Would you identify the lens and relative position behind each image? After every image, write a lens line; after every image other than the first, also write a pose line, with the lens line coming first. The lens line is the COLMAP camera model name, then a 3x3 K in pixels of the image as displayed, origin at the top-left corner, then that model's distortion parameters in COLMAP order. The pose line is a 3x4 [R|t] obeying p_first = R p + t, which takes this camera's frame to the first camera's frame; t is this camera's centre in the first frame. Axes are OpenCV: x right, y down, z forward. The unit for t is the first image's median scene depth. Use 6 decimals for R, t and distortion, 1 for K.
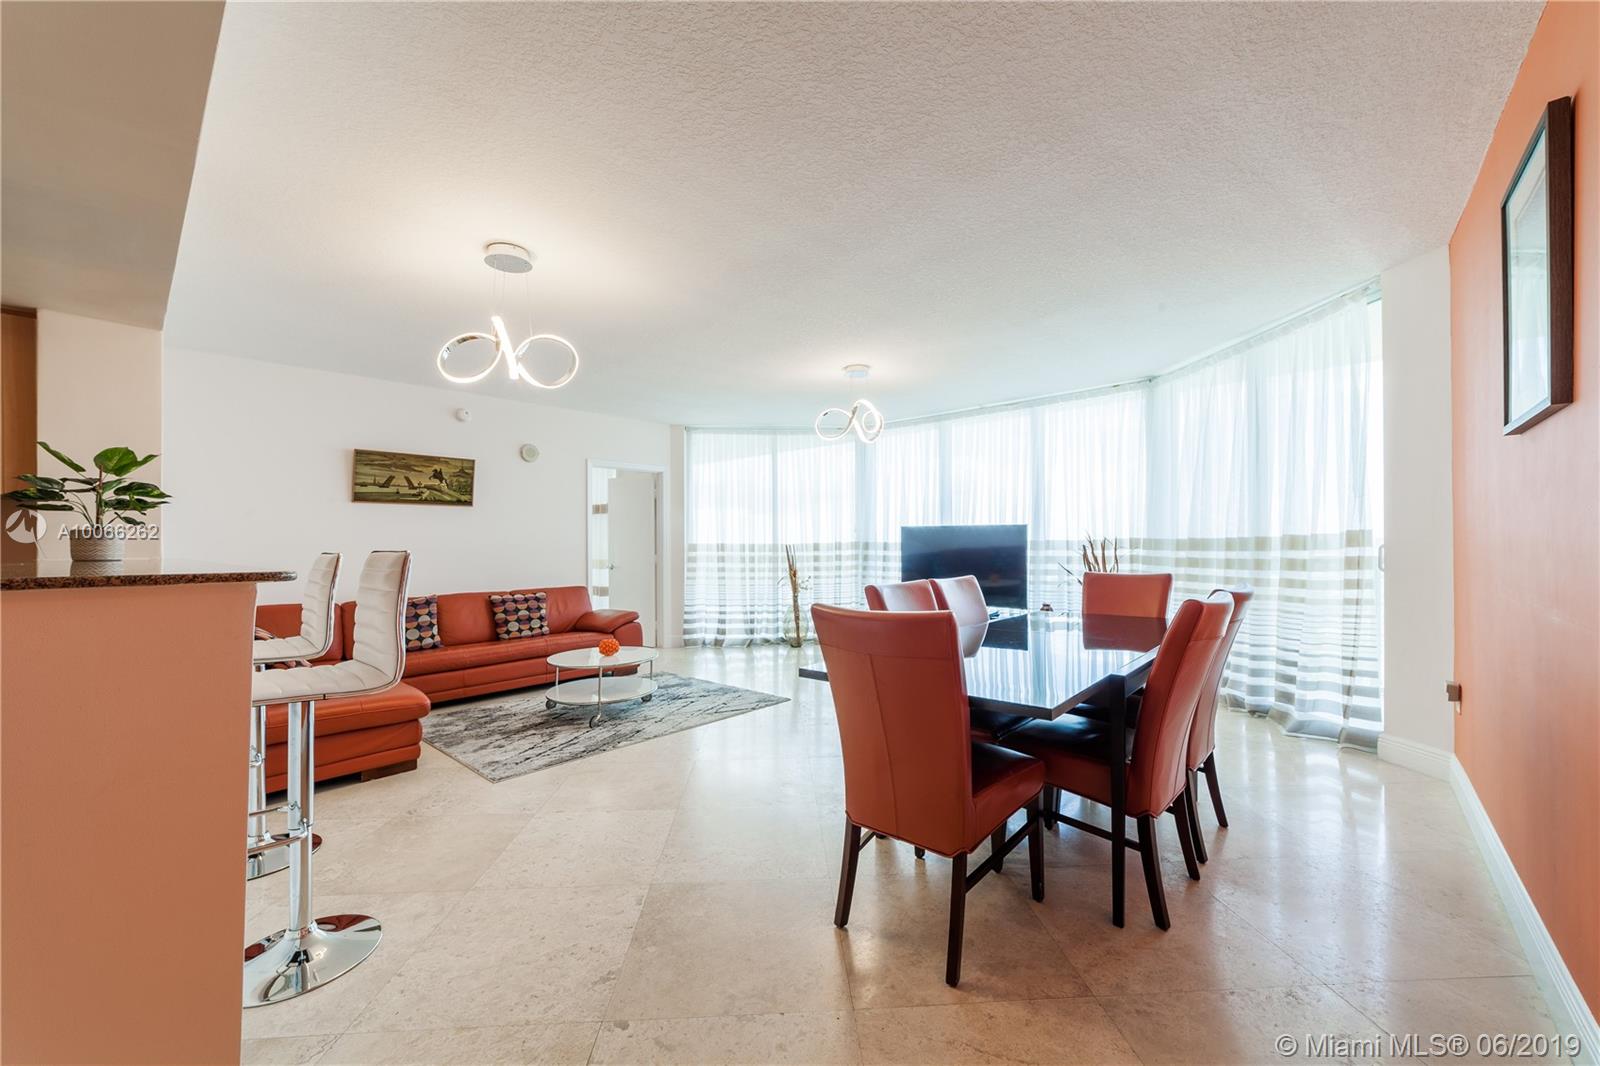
lens RADIAL K [[623.5, 0, 831.0], [0, 623.5, 529.8], [0, 0, 1]] dist [-0.016758, -0.000079]
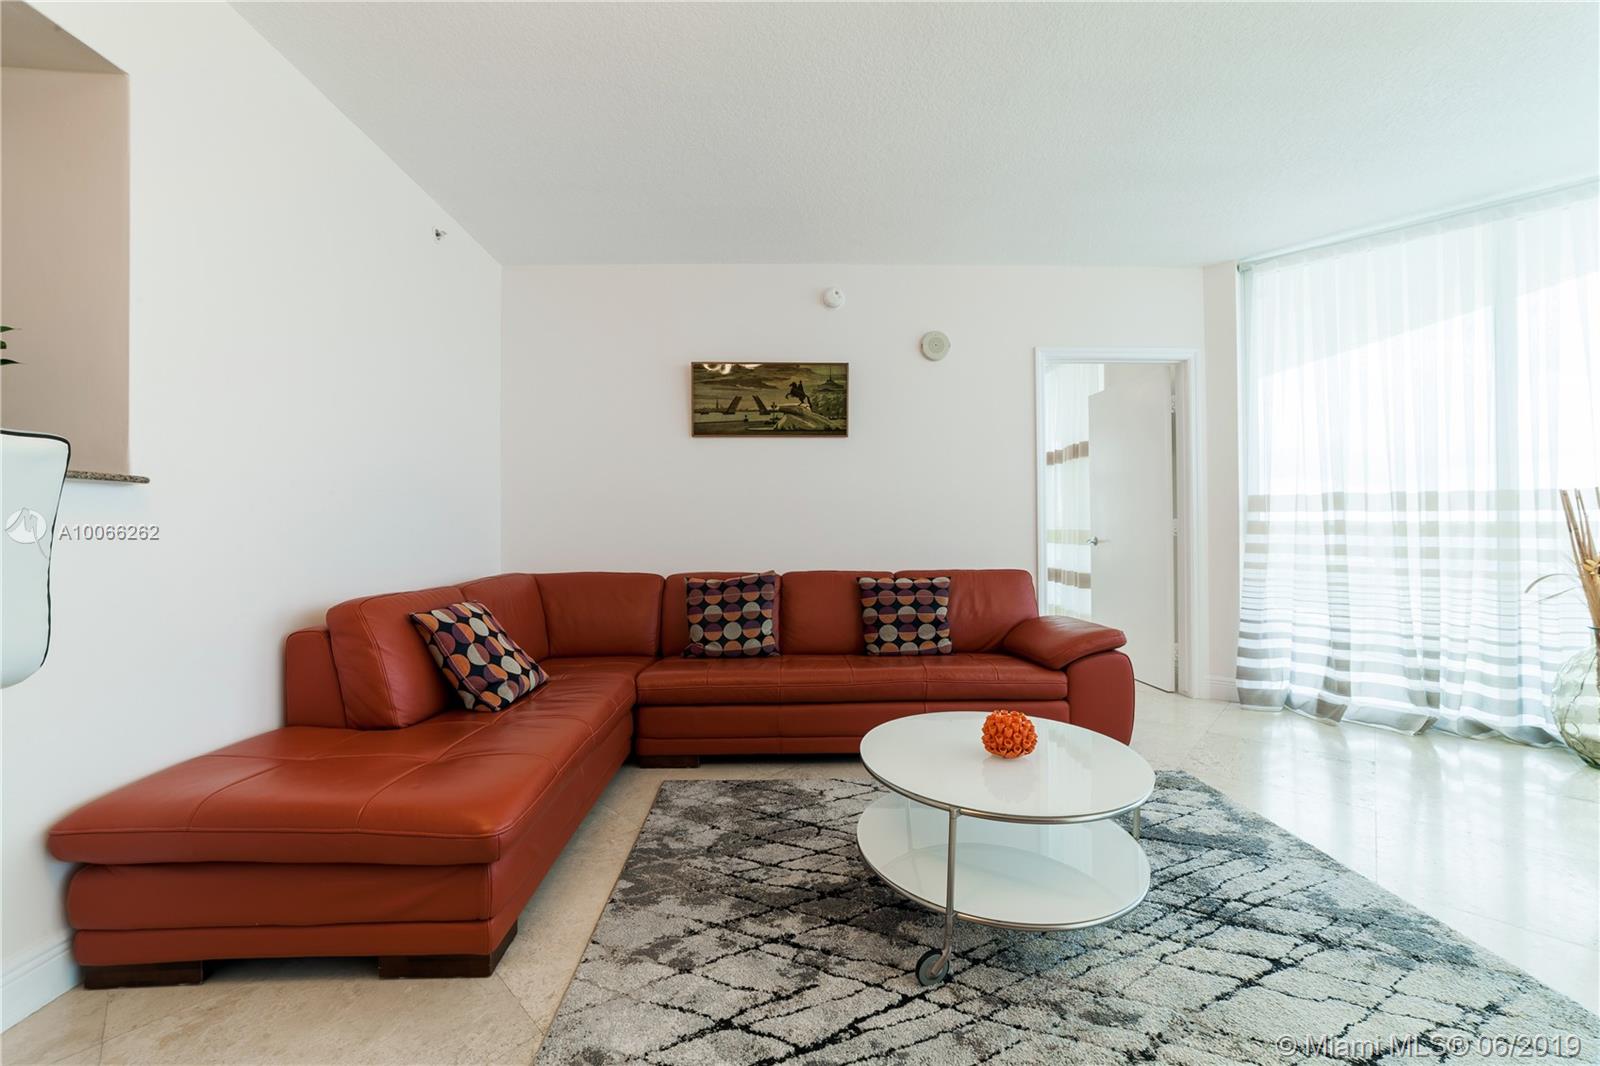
lens RADIAL K [[622.0, 0, 796.3], [0, 622.0, 524.1], [0, 0, 1]] dist [-0.024336, 0.008534]
pose [[0.660190, -0.001675, -0.751097, -0.133750], [0.014538, 0.999839, 0.010549, 0.046533], [0.750958, -0.017884, 0.660107, 0.550131]]
